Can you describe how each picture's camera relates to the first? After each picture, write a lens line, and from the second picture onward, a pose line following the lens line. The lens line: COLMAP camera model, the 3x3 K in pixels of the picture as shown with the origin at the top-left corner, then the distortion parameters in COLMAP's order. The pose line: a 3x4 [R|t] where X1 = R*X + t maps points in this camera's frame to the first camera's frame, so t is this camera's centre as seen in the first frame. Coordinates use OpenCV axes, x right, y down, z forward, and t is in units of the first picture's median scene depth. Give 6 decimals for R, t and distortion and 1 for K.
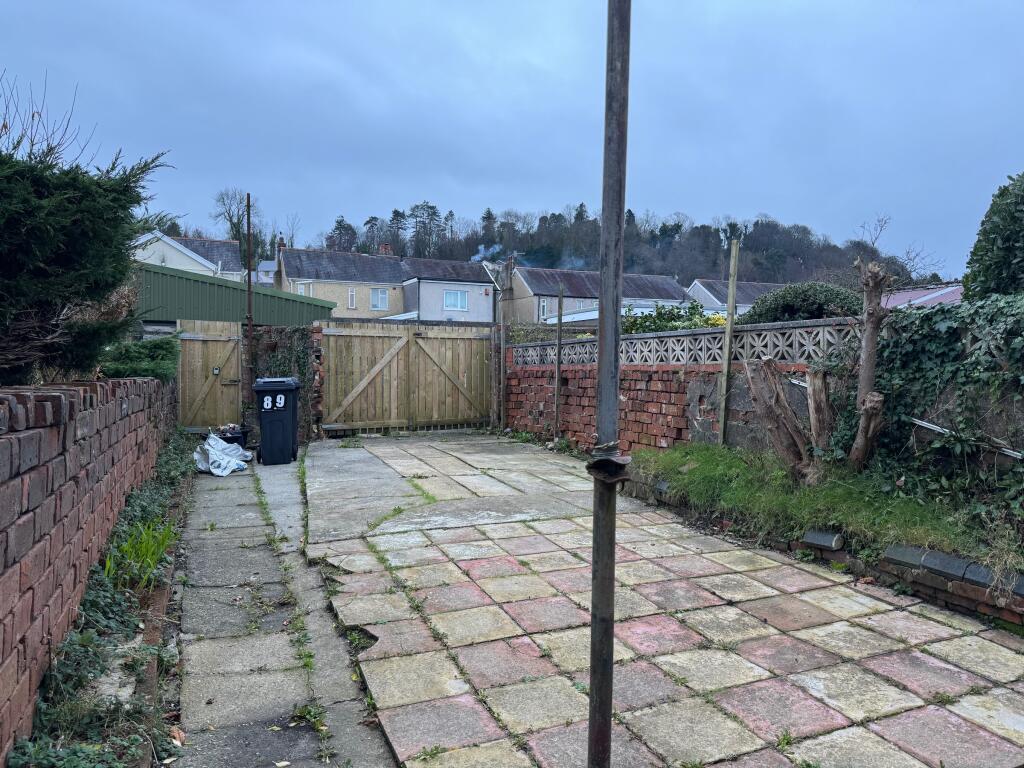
lens RADIAL K [[700.0, 0, 512.0], [0, 700.0, 384.0], [0, 0, 1]] dist [0.153806, -0.271927]
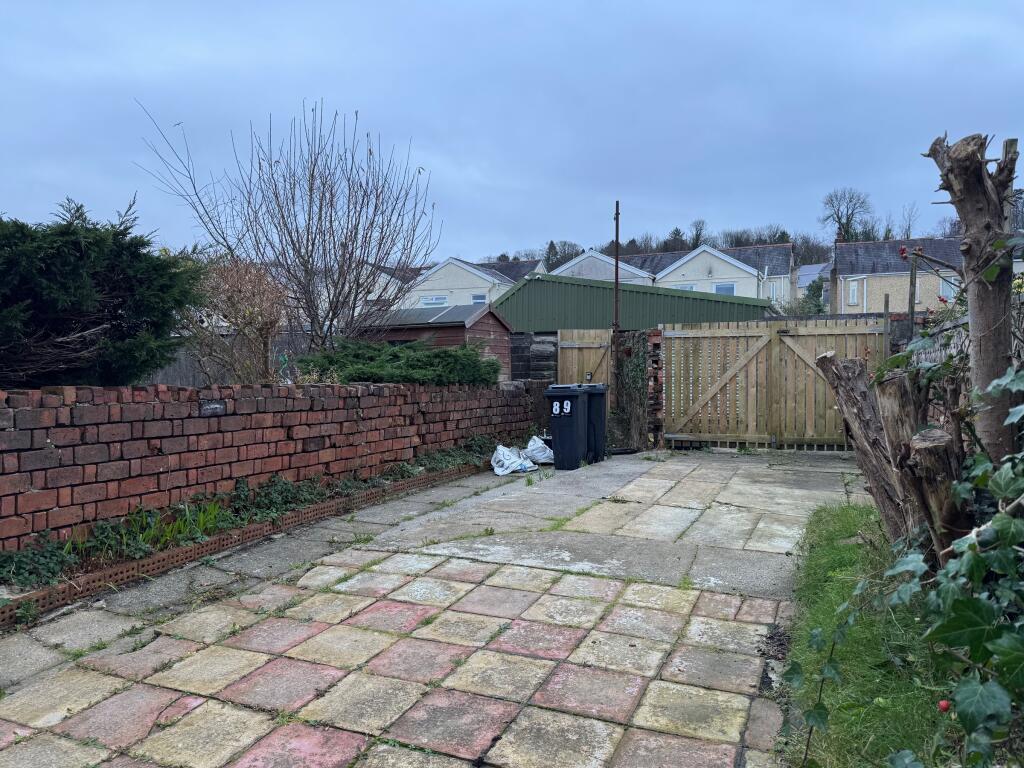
lens RADIAL K [[700.0, 0, 512.0], [0, 700.0, 384.0], [0, 0, 1]] dist [0.153806, -0.271927]
pose [[0.694026, 0.009011, -0.719893, 0.555905], [-0.013501, 0.999909, -0.000501, -0.011001], [0.719823, 0.010067, 0.694085, 0.434110]]
